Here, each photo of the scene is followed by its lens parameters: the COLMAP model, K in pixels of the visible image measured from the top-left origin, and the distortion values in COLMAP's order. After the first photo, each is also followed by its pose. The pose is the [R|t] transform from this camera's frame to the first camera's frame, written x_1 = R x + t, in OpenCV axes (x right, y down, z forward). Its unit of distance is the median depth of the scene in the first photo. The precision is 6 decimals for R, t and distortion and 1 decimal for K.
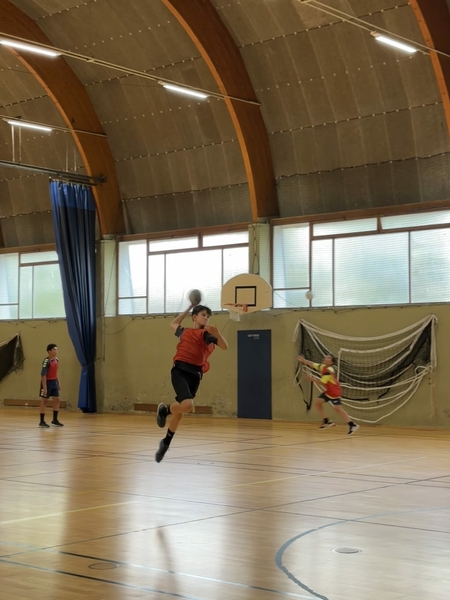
lens RADIAL K [[1055.0, 0, 225.0], [0, 1055.0, 300.0], [0, 0, 1]] dist [0.195753, 0.049301]
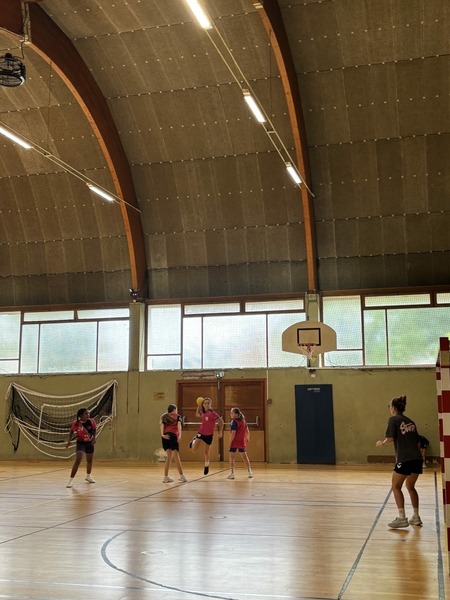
lens RADIAL K [[701.8, 0, 226.1], [0, 701.8, 302.6], [0, 0, 1]] dist [0.101224, -0.008399]
pose [[0.903532, 0.061130, 0.424139, -0.087172], [-0.019614, 0.994635, -0.101570, 0.004286], [-0.428072, 0.083452, 0.899883, 0.075475]]
